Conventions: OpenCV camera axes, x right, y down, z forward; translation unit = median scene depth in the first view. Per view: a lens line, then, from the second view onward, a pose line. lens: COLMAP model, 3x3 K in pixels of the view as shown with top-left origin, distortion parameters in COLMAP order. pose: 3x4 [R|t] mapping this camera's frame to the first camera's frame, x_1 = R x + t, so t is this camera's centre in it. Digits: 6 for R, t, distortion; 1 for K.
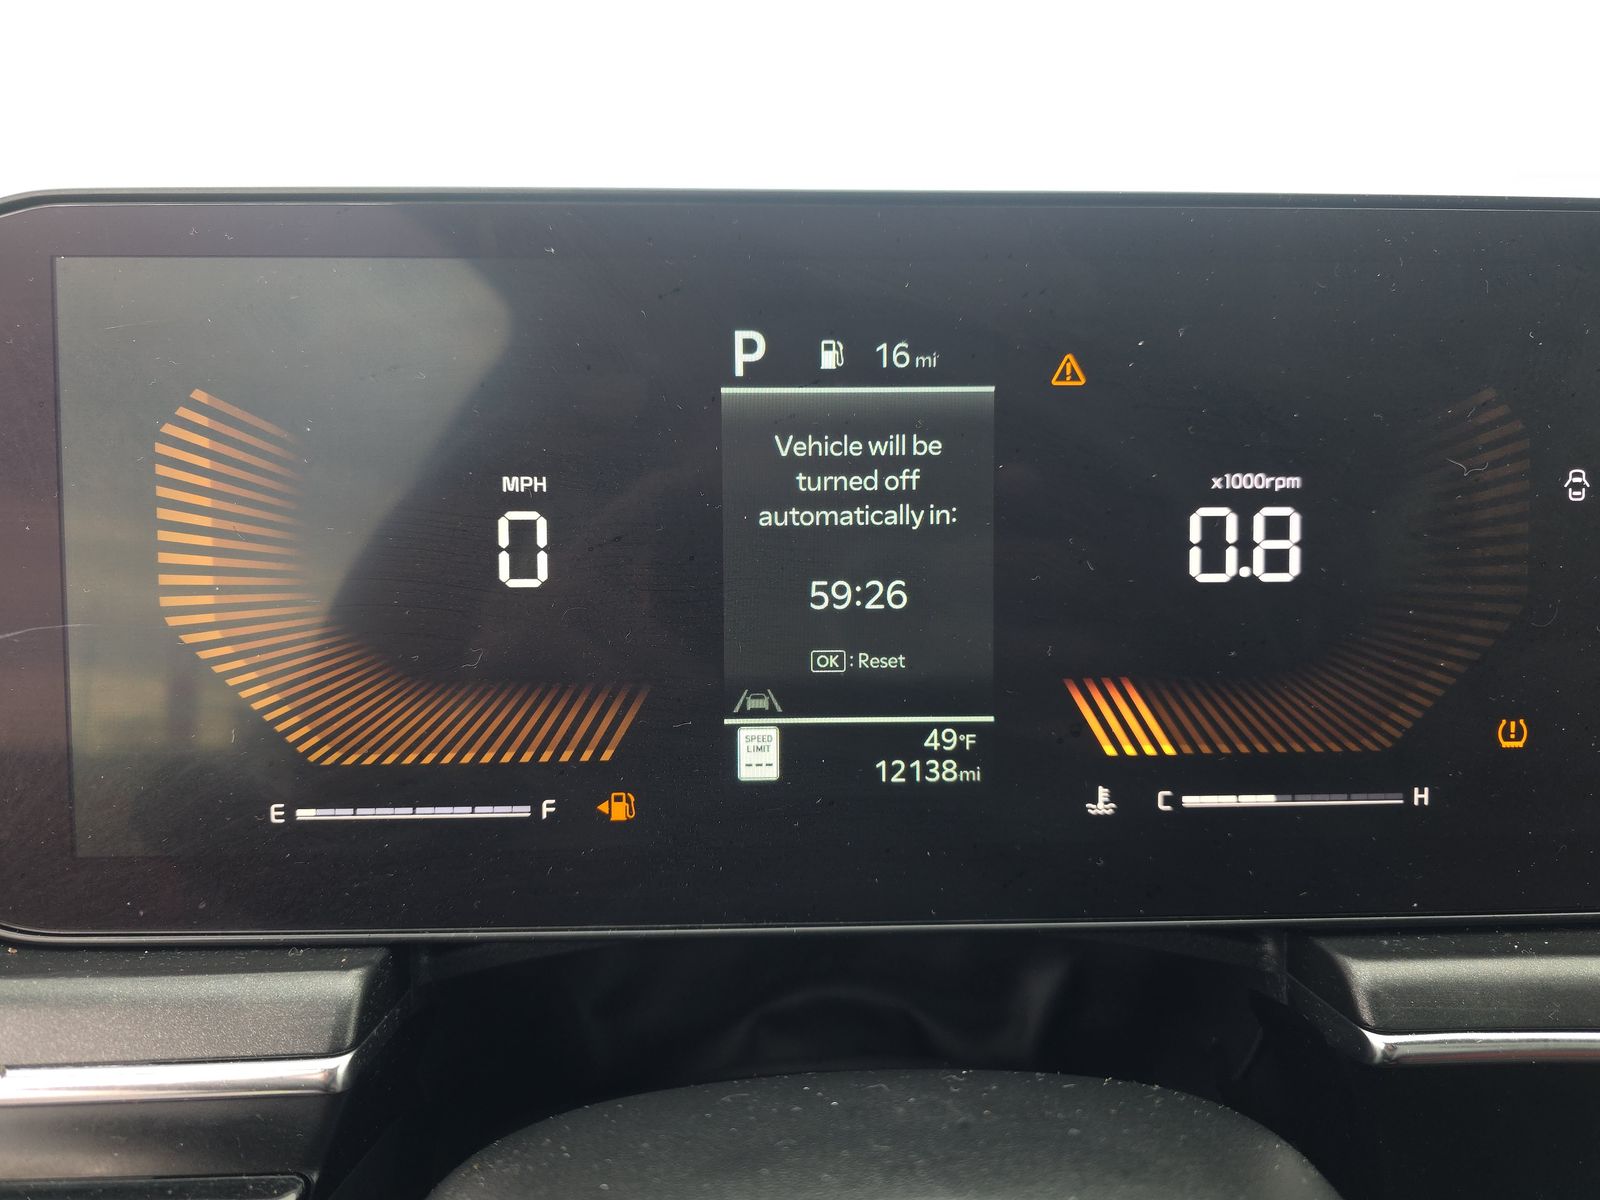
lens RADIAL K [[1101.7, 0, 766.9], [0, 1101.7, 644.3], [0, 0, 1]] dist [0.064603, -0.054706]
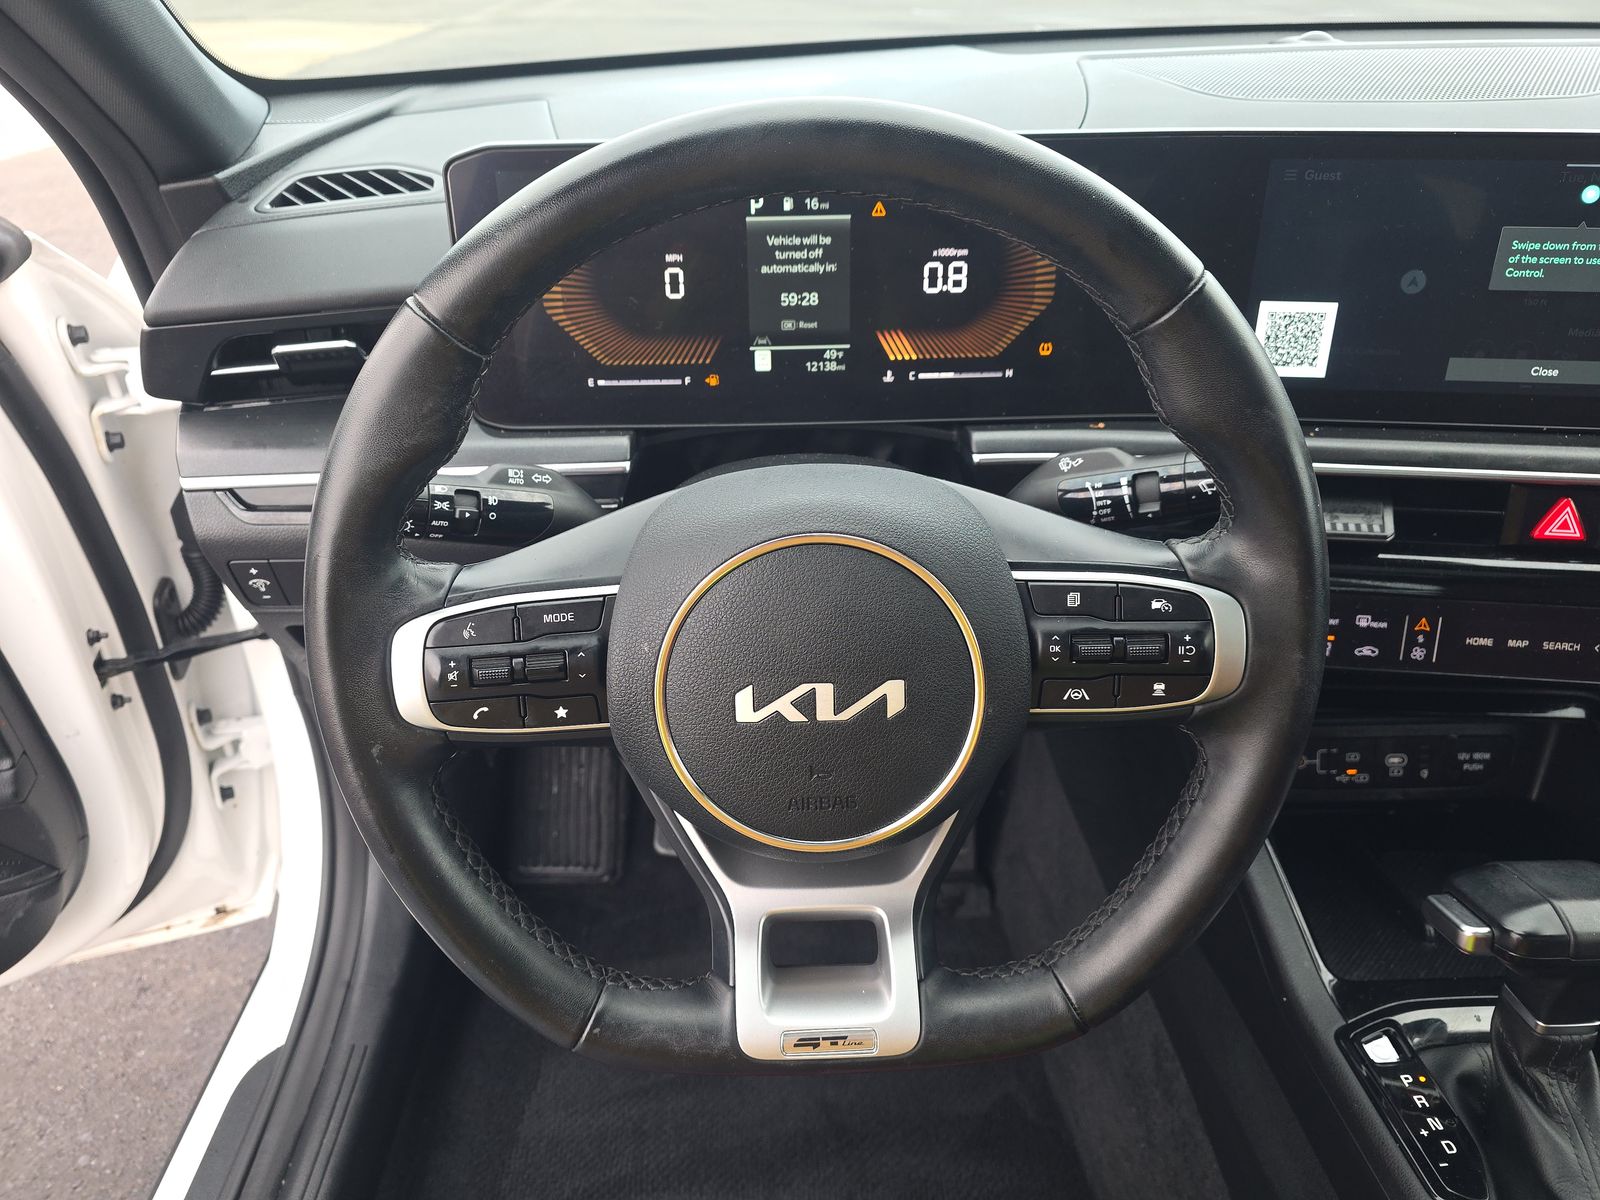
lens RADIAL K [[1101.7, 0, 790.7], [0, 1101.7, 600.8], [0, 0, 1]] dist [0.064603, -0.054706]
pose [[0.999942, -0.005604, -0.009210, 0.082584], [0.008314, 0.944681, 0.327886, -0.233811], [0.006863, -0.327943, 0.944673, -1.772101]]
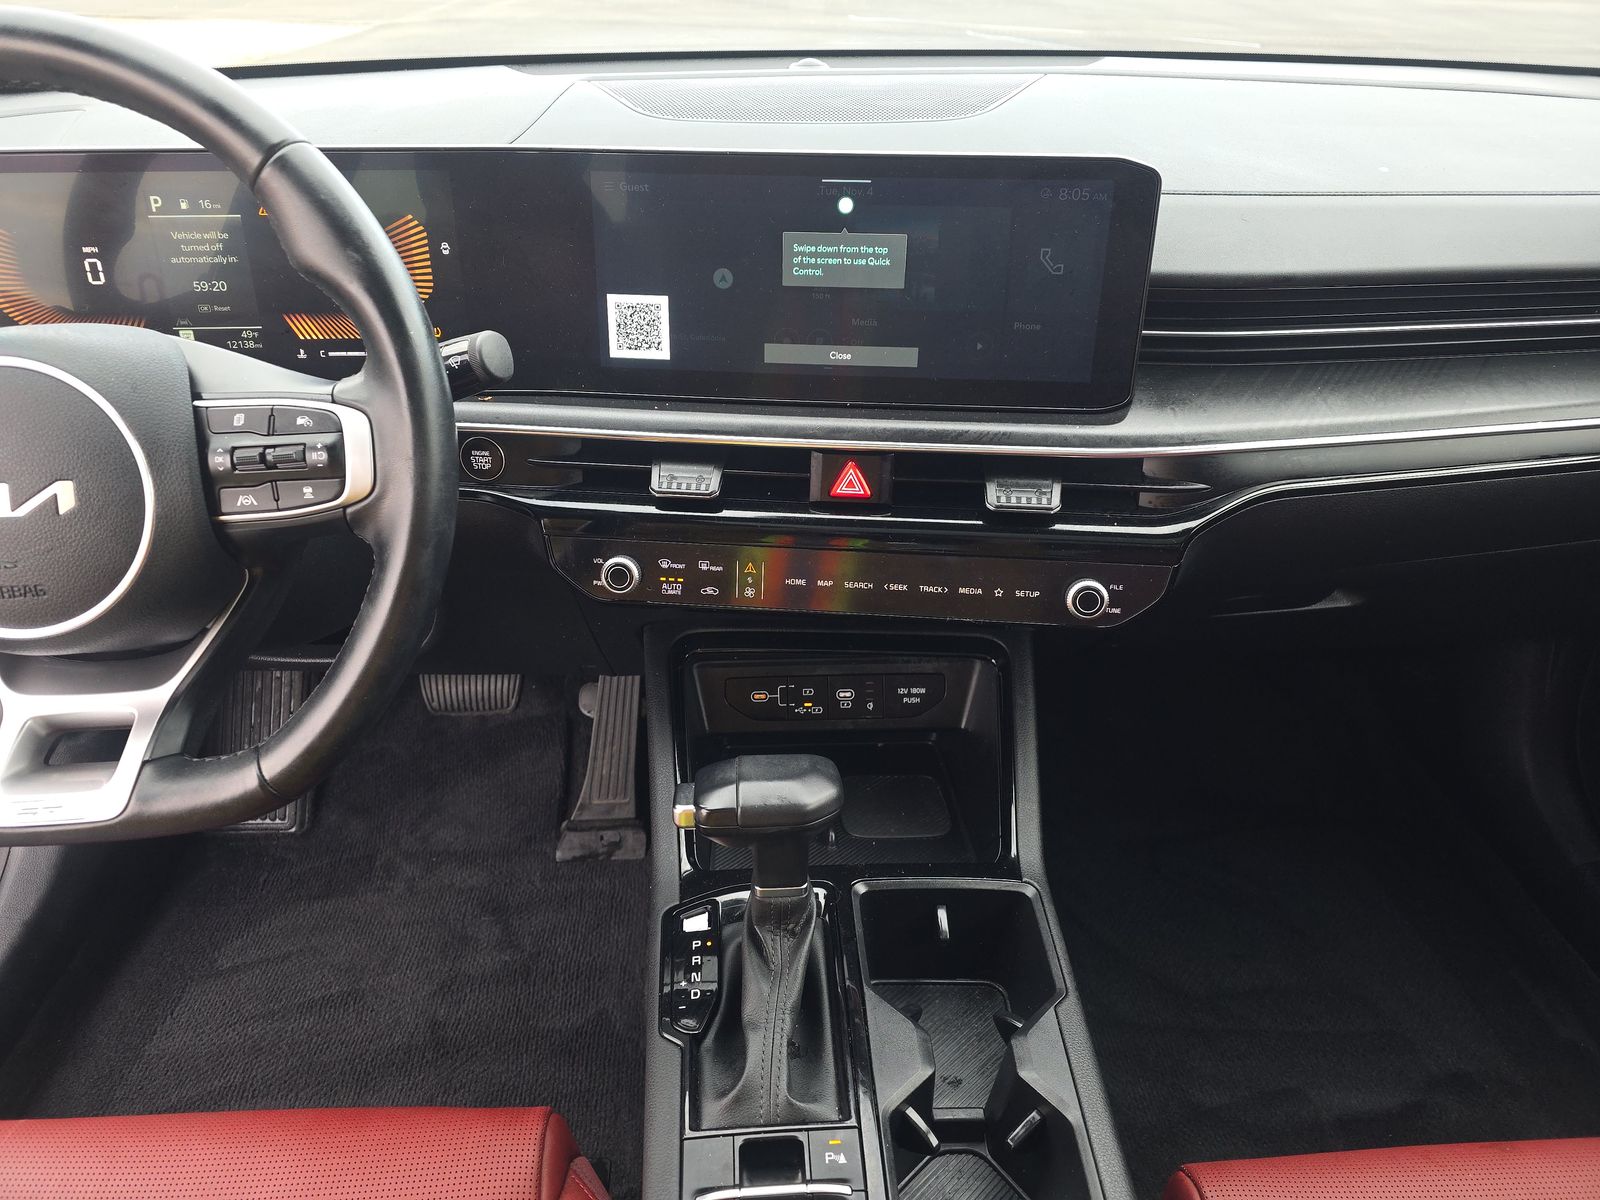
lens RADIAL K [[1101.7, 0, 810.5], [0, 1101.7, 600.8], [0, 0, 1]] dist [0.064603, -0.054706]
pose [[0.999978, -0.006307, -0.001796, 1.765408], [0.006546, 0.943905, 0.330152, -0.237004], [-0.000387, -0.330157, 0.943926, -2.251947]]
